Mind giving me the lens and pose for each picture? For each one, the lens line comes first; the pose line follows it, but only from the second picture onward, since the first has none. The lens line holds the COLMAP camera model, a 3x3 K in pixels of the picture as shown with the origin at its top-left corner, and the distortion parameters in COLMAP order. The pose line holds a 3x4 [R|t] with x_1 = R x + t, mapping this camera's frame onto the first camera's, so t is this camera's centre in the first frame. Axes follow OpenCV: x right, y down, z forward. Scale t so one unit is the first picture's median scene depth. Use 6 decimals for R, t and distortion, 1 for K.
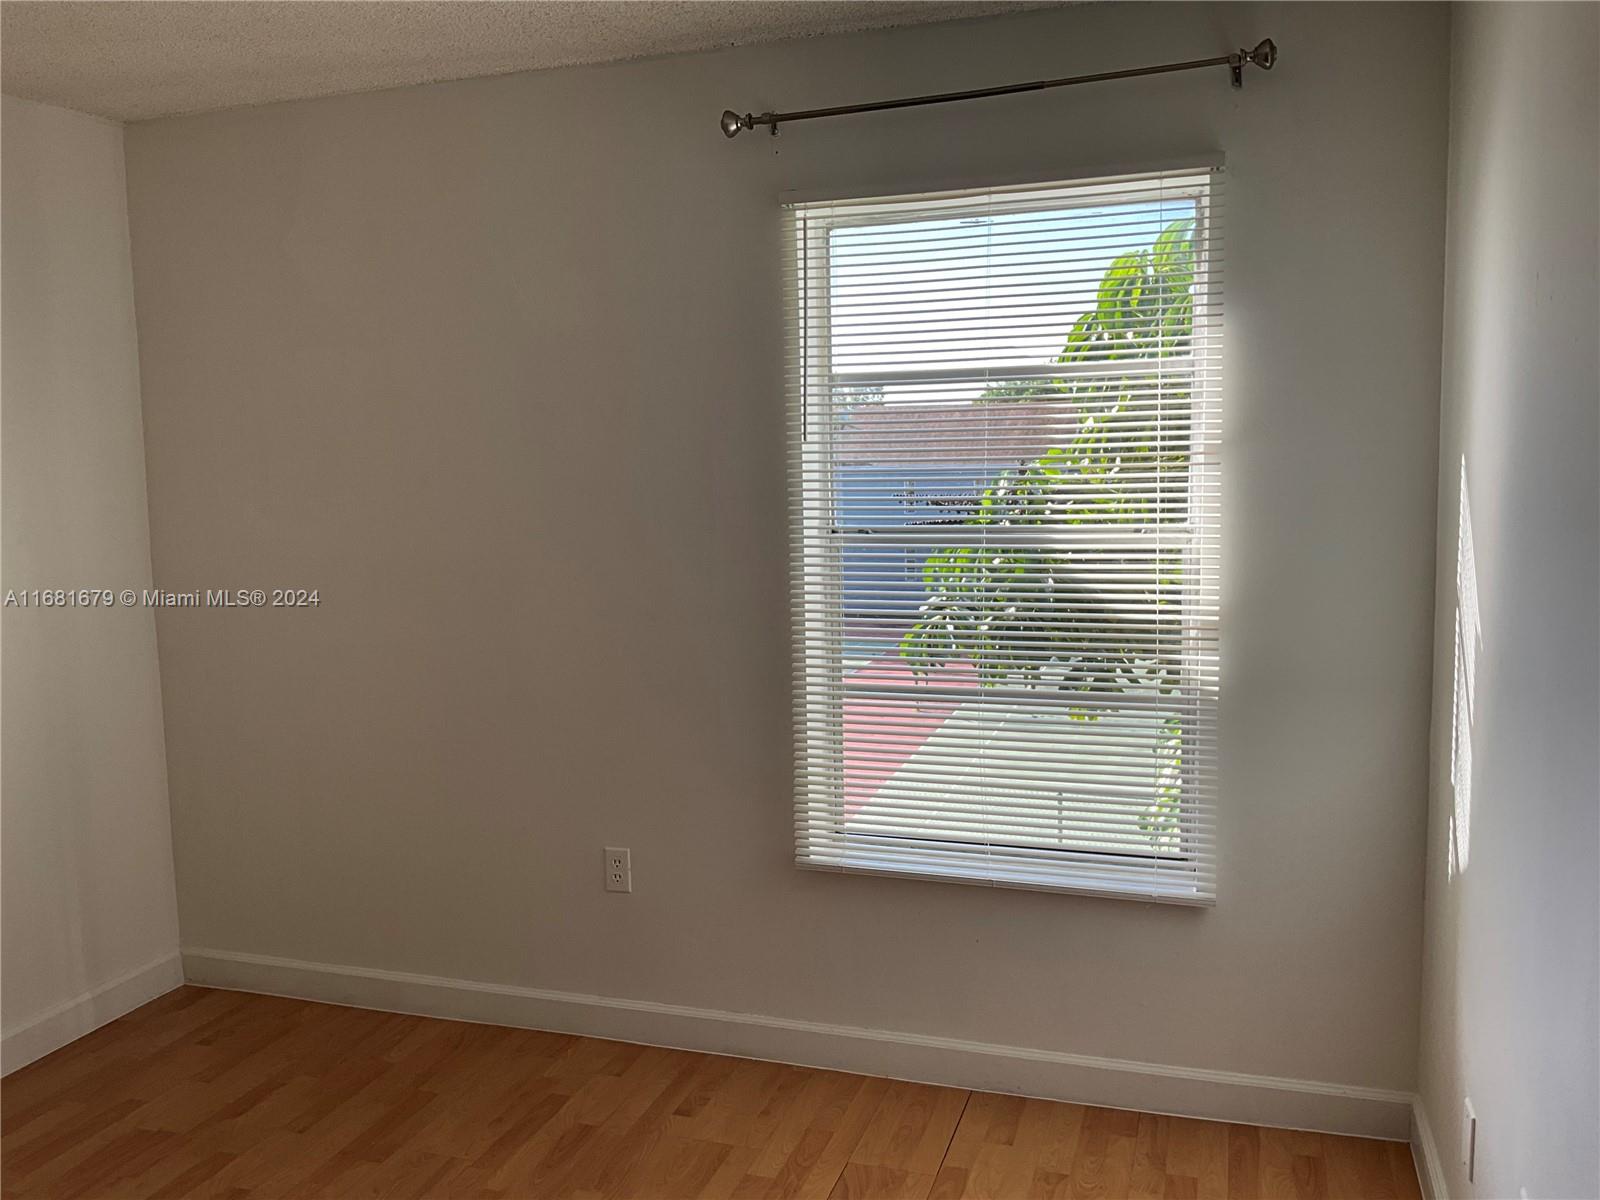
lens RADIAL K [[1315.7, 0, 800.0], [0, 1315.7, 600.0], [0, 0, 1]] dist [-0.004912, -0.009868]
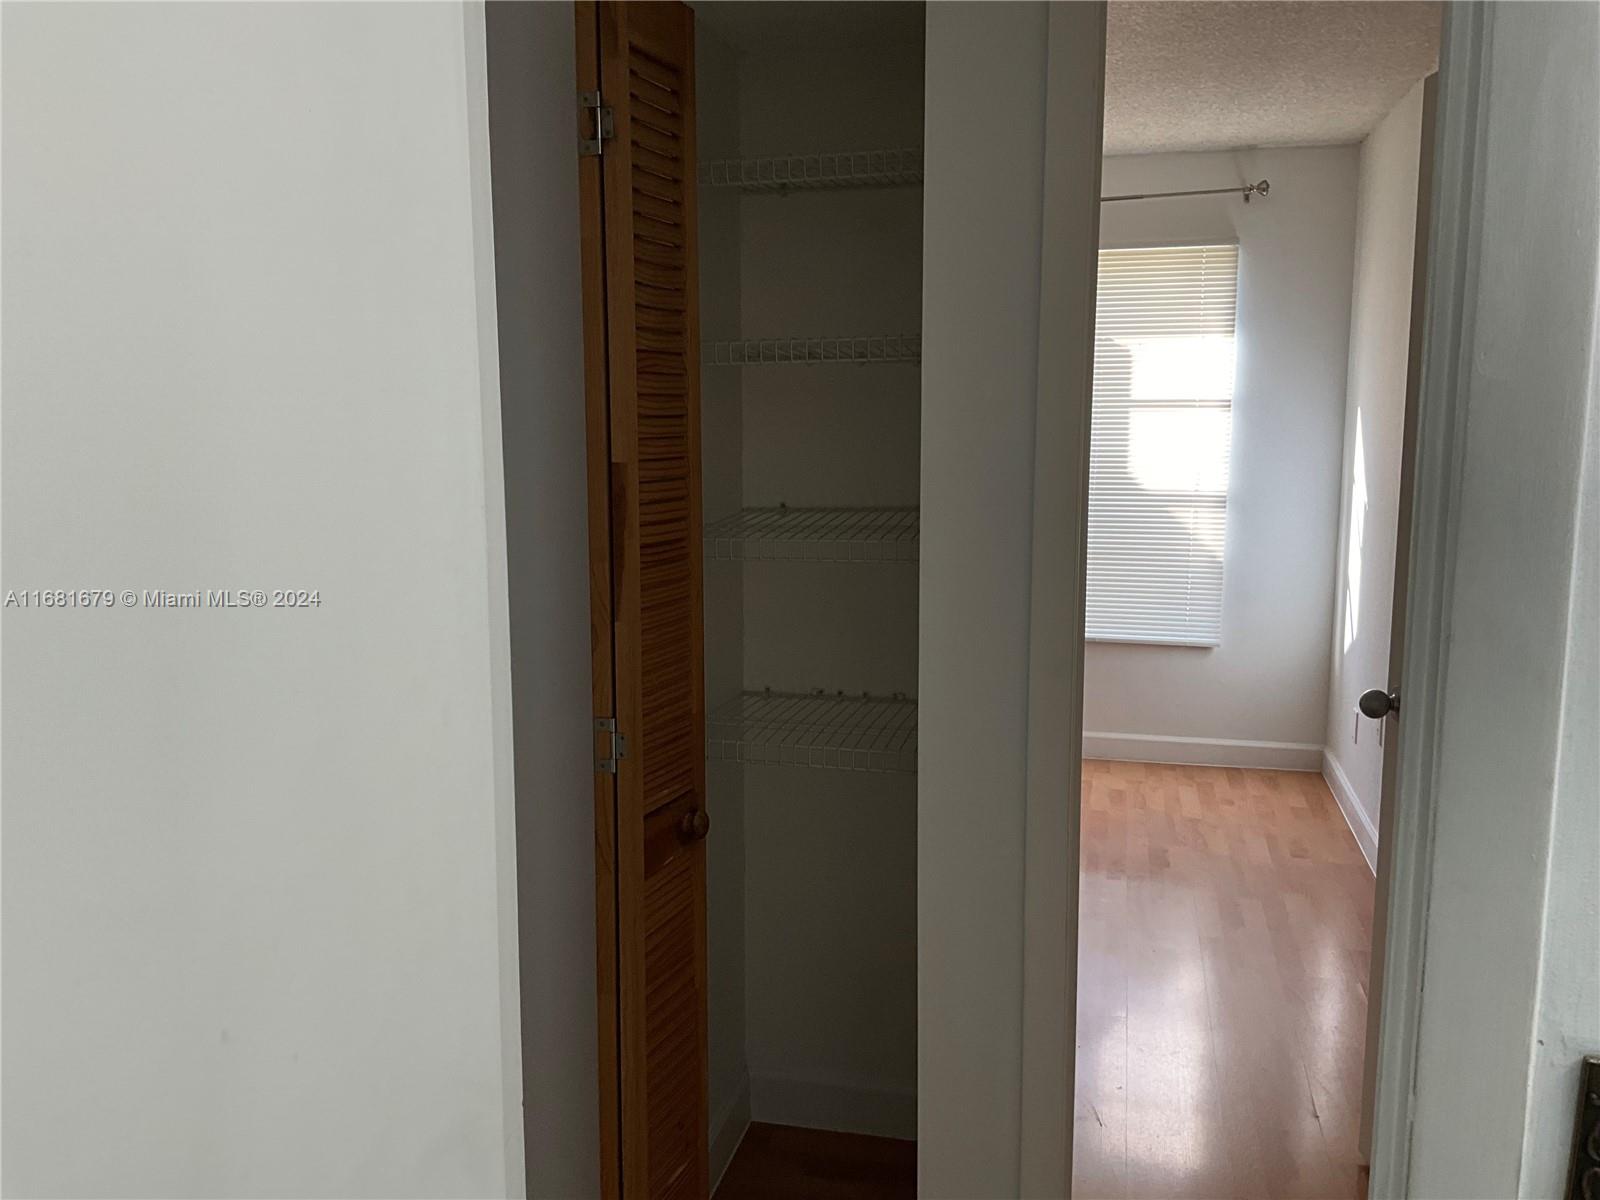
lens RADIAL K [[1331.1, 0, 803.0], [0, 1331.1, 592.0], [0, 0, 1]] dist [0.105753, -0.132070]
pose [[0.995933, 0.015177, 0.088804, -0.436333], [-0.016935, 0.999675, 0.019077, 0.129068], [-0.088486, -0.020503, 0.995866, -0.828007]]
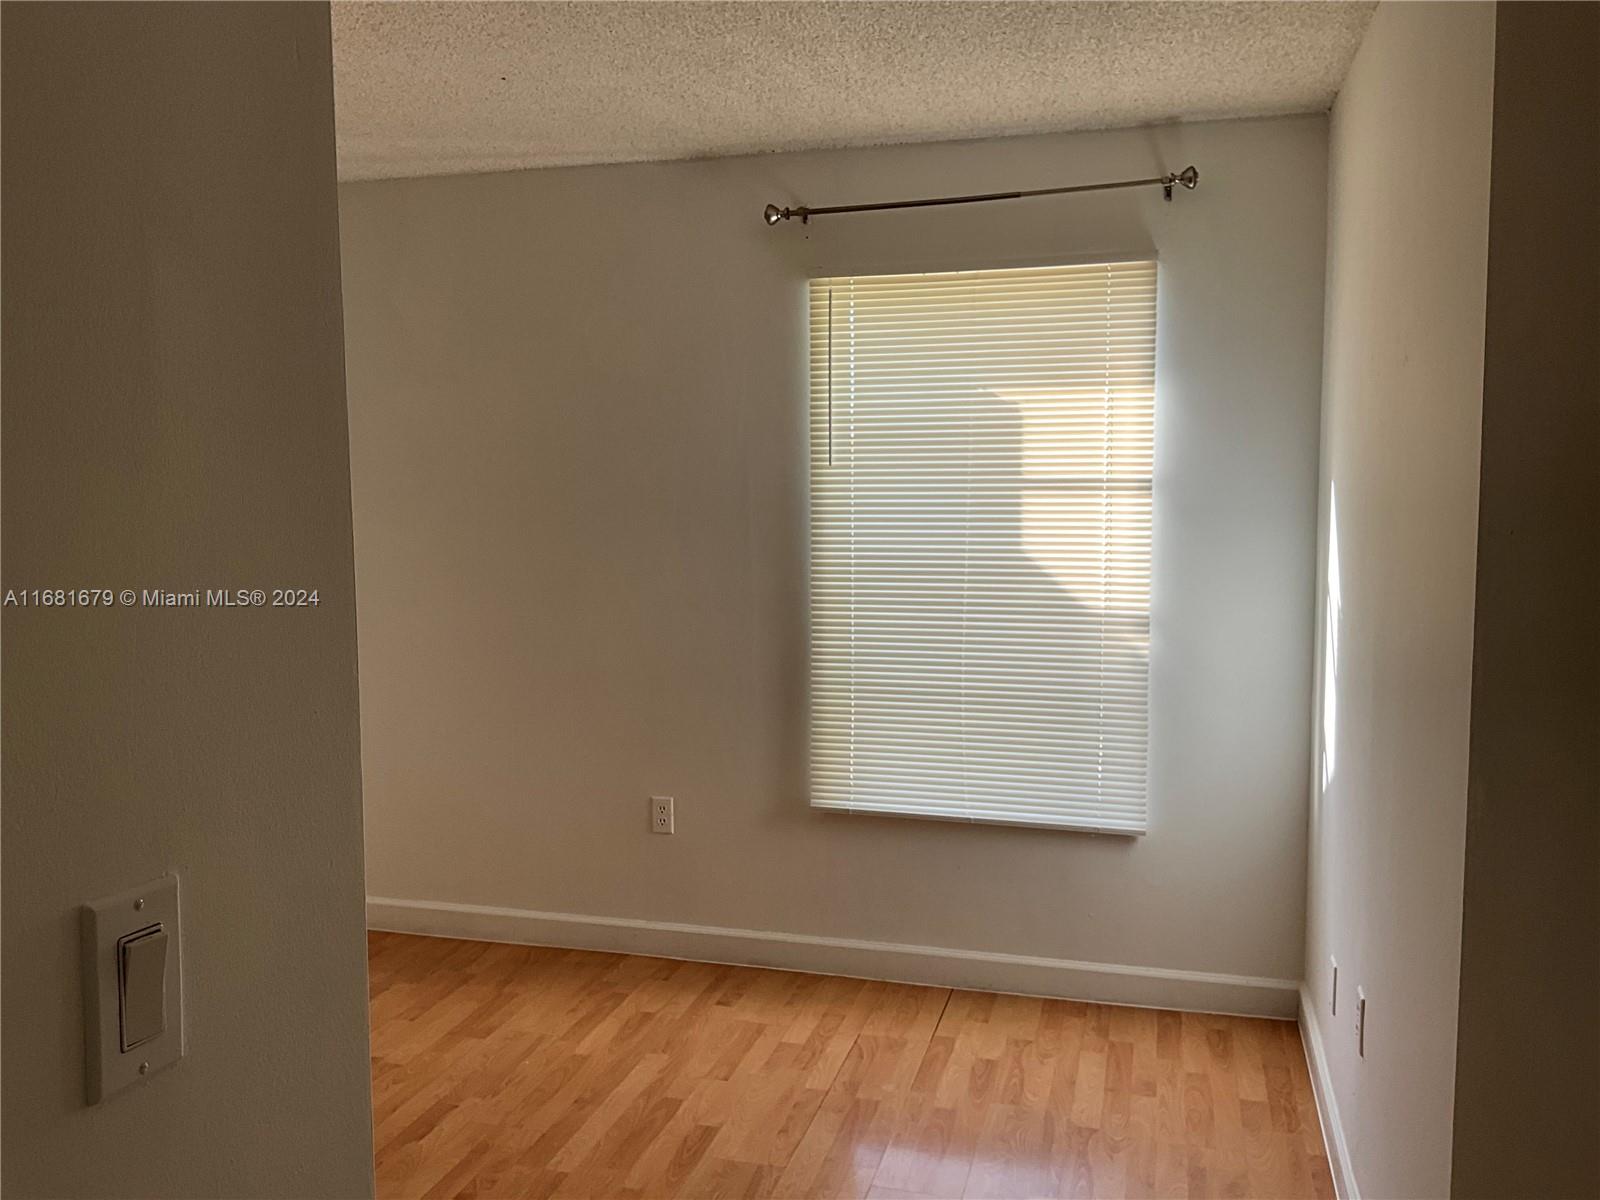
lens RADIAL K [[1318.4, 0, 800.0], [0, 1318.4, 600.0], [0, 0, 1]] dist [0.037931, -0.003870]
pose [[0.998658, 0.013939, 0.049881, -0.087975], [-0.012686, 0.999598, -0.025362, 0.041416], [-0.050215, 0.024695, 0.998433, -0.273412]]
